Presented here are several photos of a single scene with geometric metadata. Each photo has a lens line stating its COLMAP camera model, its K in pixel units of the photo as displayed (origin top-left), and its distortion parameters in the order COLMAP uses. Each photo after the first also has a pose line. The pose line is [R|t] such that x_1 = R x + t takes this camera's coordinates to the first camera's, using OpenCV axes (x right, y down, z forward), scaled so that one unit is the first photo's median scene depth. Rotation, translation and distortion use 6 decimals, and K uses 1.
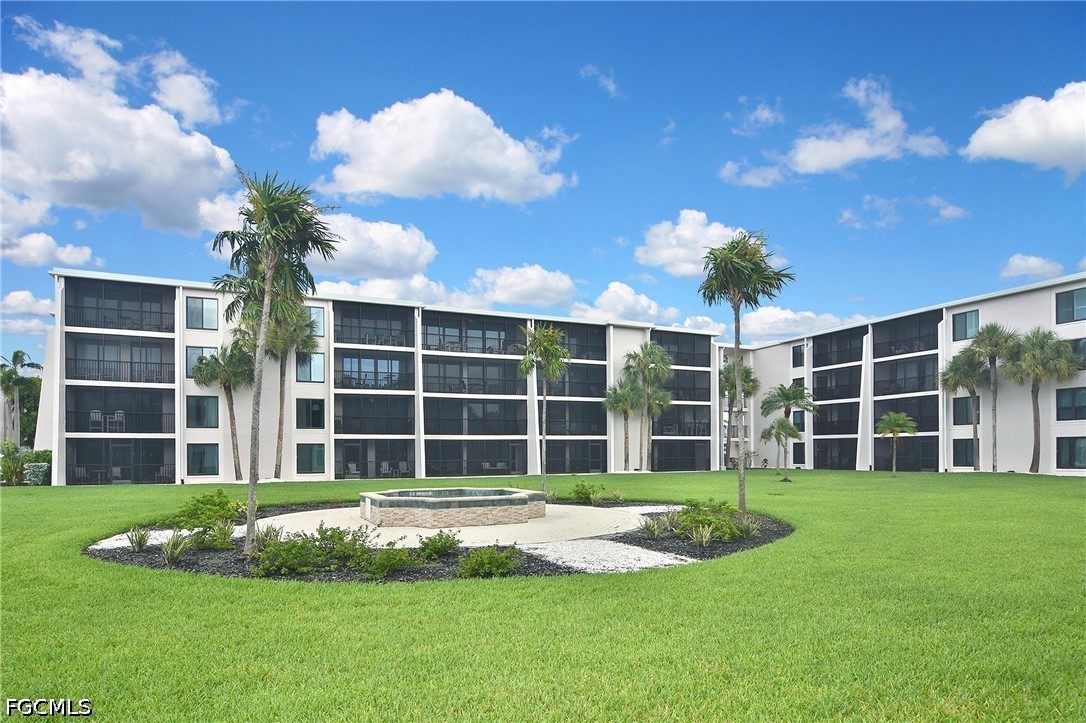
lens RADIAL K [[605.7, 0, 528.1], [0, 605.7, 445.0], [0, 0, 1]] dist [-0.001821, -0.003129]
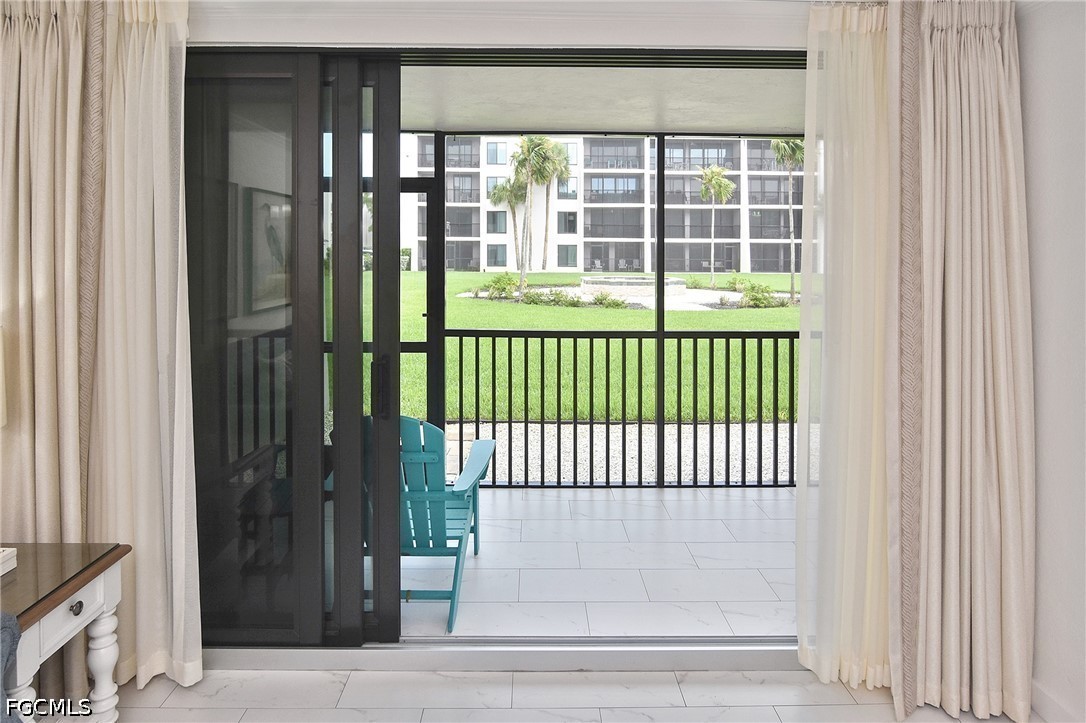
lens RADIAL K [[611.7, 0, 556.9], [0, 611.7, 252.1], [0, 0, 1]] dist [0.006974, -0.005331]
pose [[0.926630, 0.013267, -0.375741, 0.129932], [-0.007485, 0.999830, 0.016843, -0.008687], [0.375901, -0.012795, 0.926571, -0.267284]]
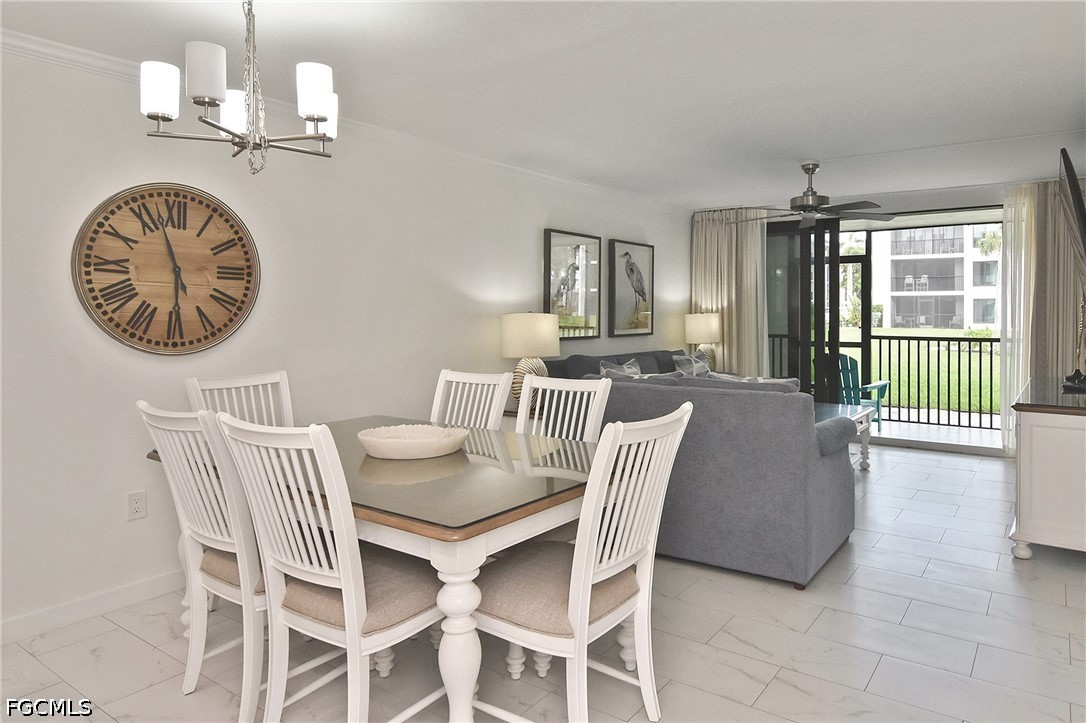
lens RADIAL K [[683.9, 0, 623.9], [0, 683.9, 311.1], [0, 0, 1]] dist [0.027486, 0.000516]
pose [[0.553017, 0.014290, -0.833048, 0.224458], [0.004141, 0.999793, 0.019900, -0.005870], [0.833160, -0.014455, 0.552843, -0.380026]]
